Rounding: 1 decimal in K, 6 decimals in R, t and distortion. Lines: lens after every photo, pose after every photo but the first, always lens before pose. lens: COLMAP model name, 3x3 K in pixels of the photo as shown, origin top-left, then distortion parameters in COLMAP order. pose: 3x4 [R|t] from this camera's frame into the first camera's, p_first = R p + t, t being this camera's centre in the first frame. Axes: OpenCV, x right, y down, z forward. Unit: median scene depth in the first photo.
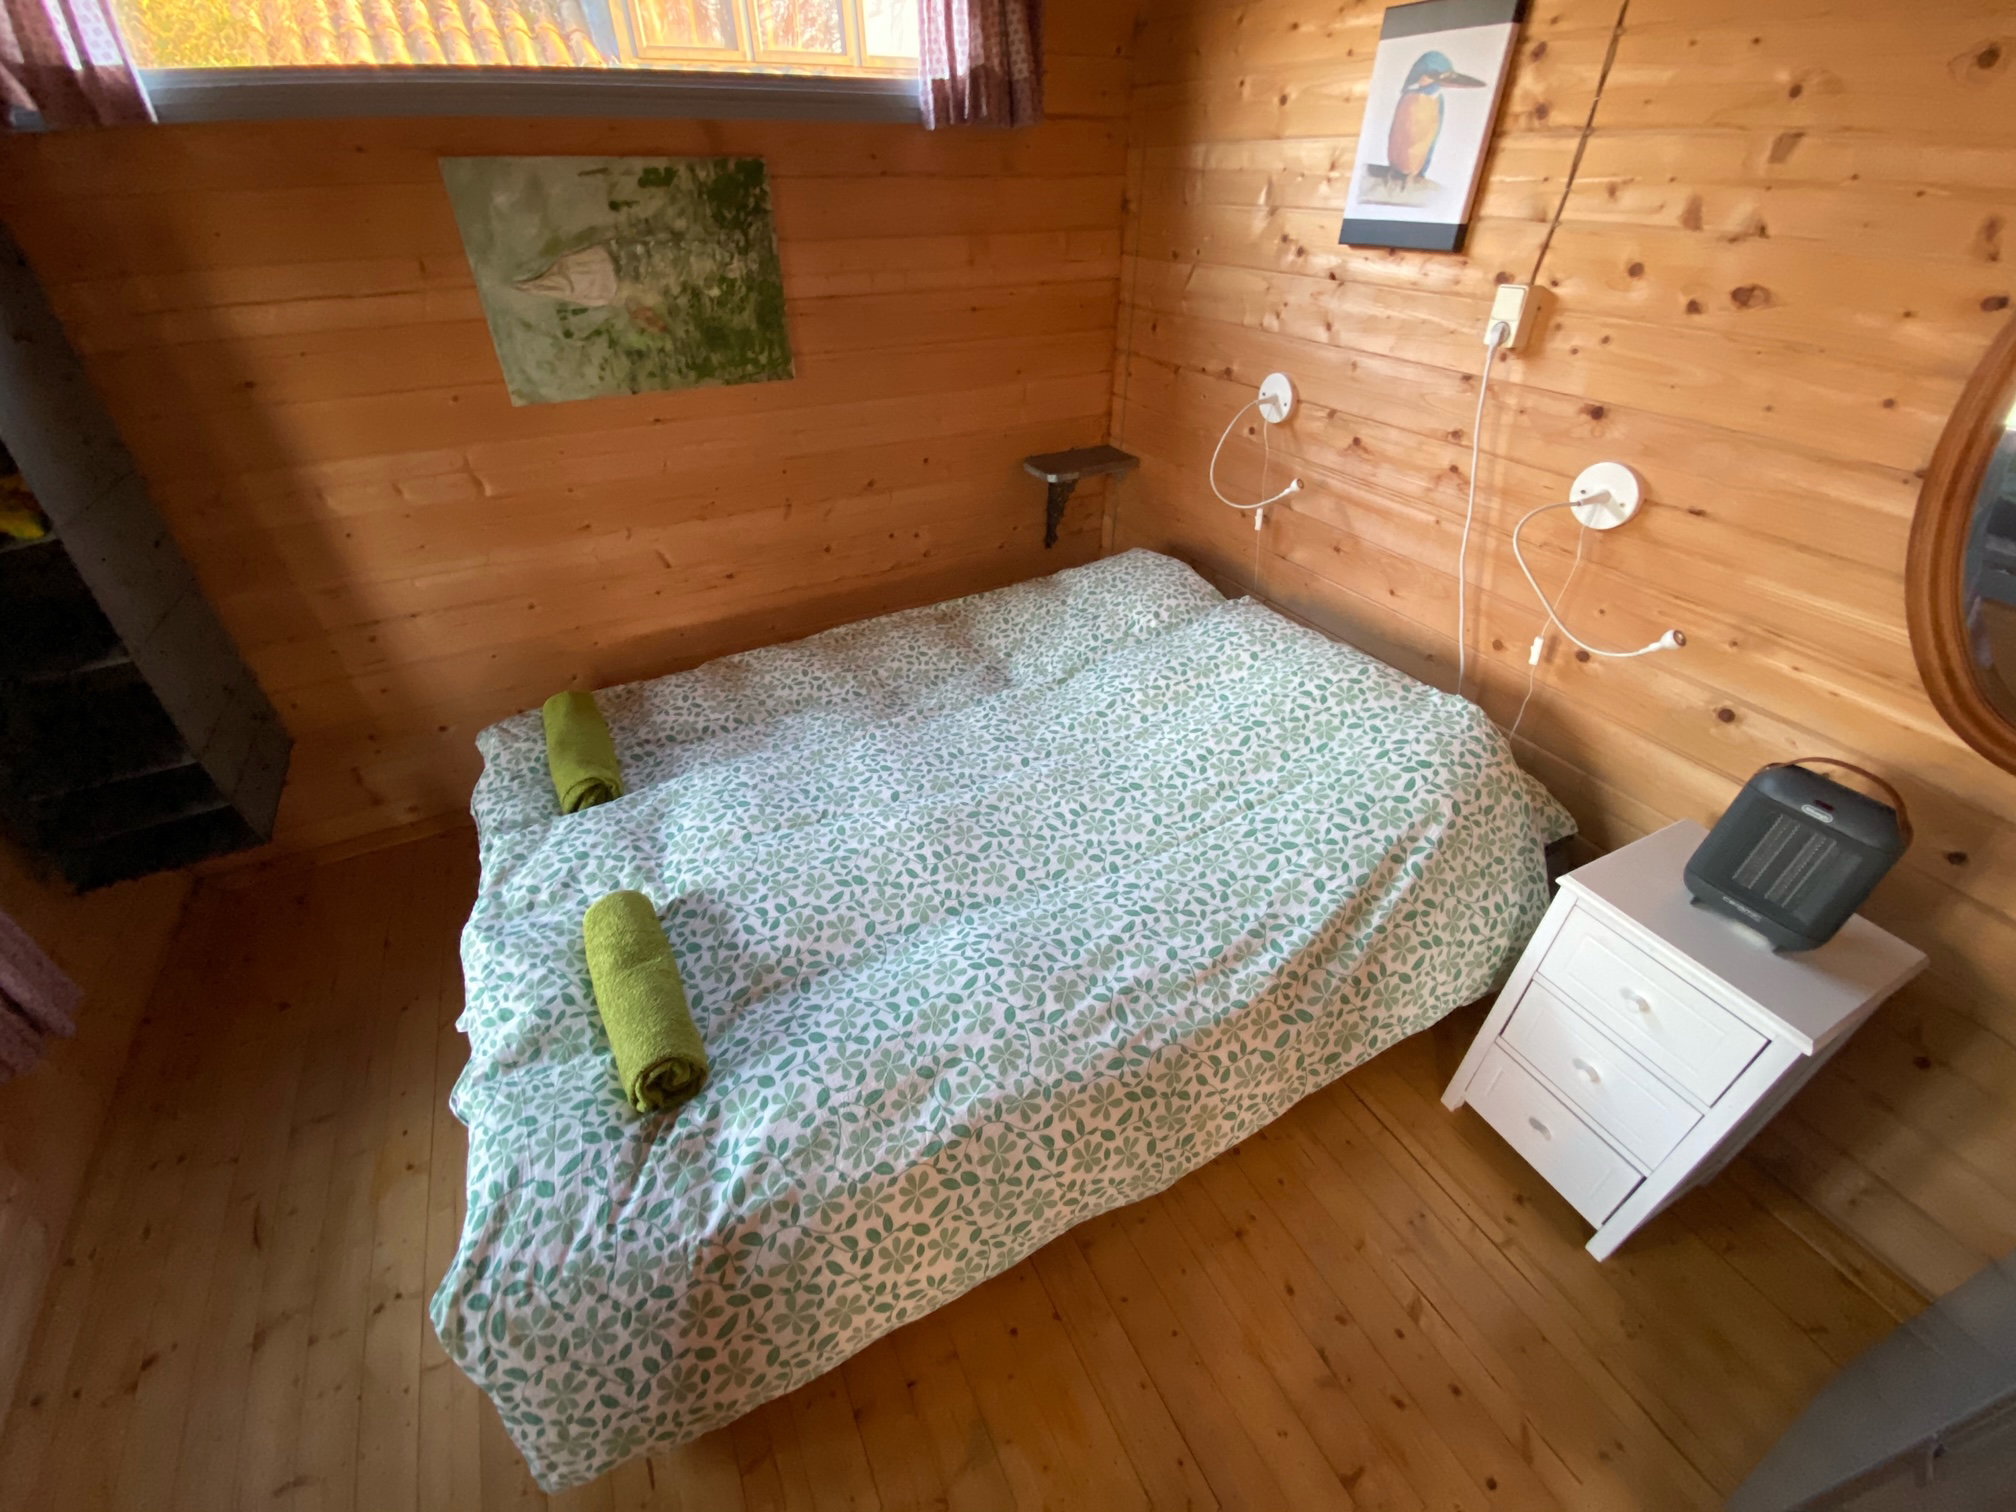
lens RADIAL K [[829.7, 0, 1023.2], [0, 829.7, 758.4], [0, 0, 1]] dist [-0.000728, -0.013002]
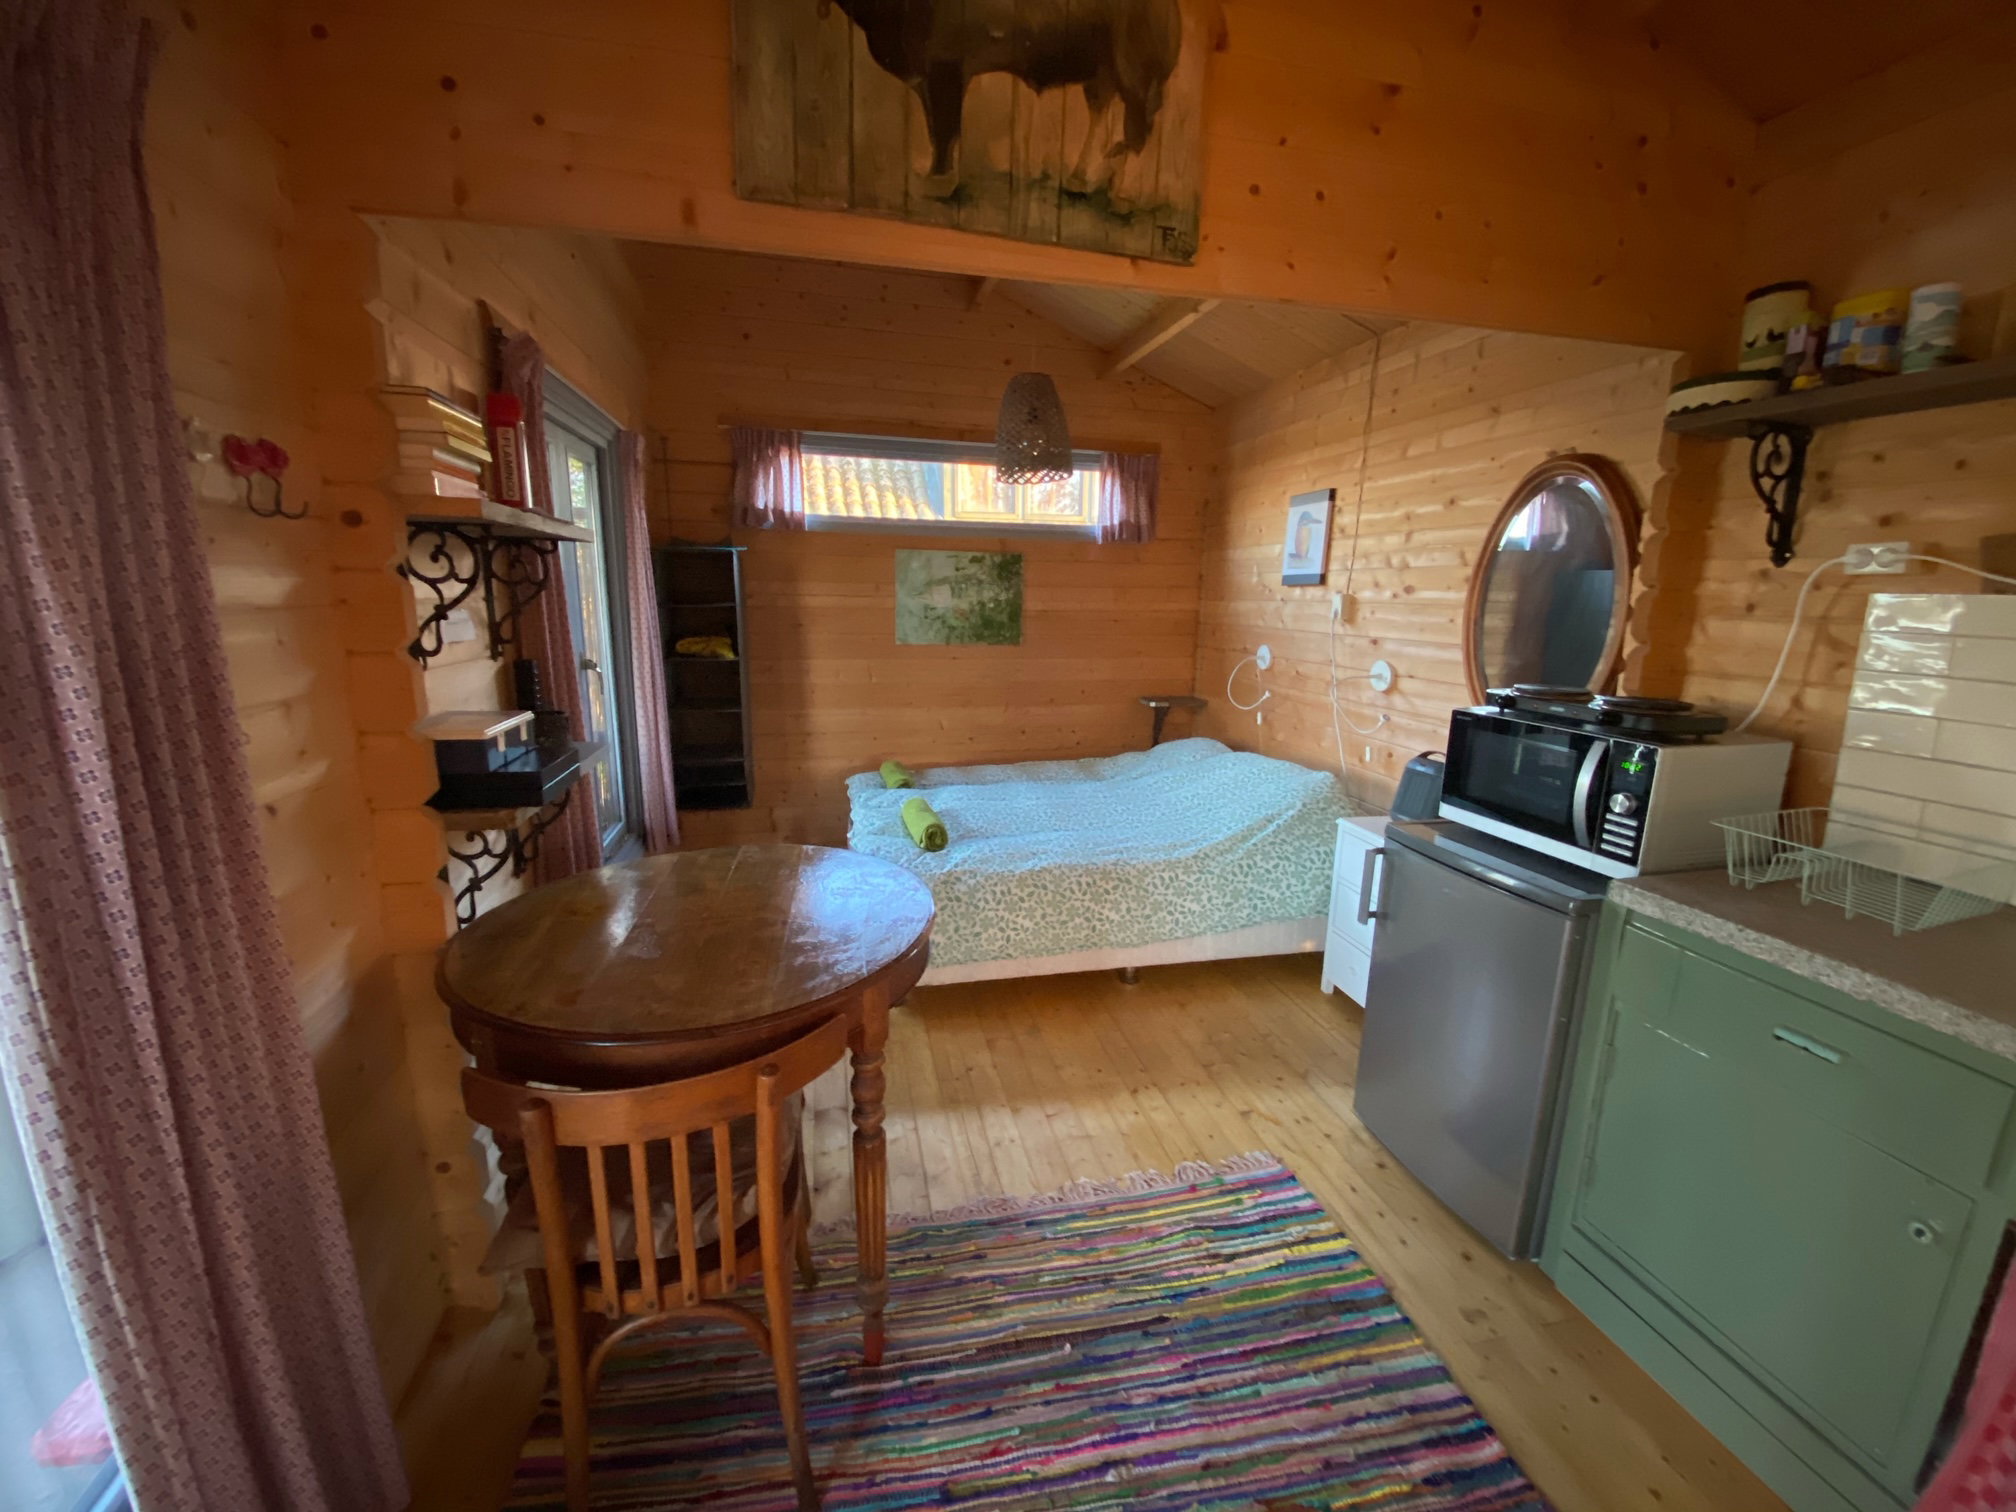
lens RADIAL K [[813.9, 0, 1007.1], [0, 813.9, 741.1], [0, 0, 1]] dist [0.001666, -0.013359]
pose [[0.966069, 0.058485, -0.251577, 0.256816], [-0.159133, 0.901975, -0.401395, 0.699831], [0.203440, 0.427809, 0.880677, -0.824308]]
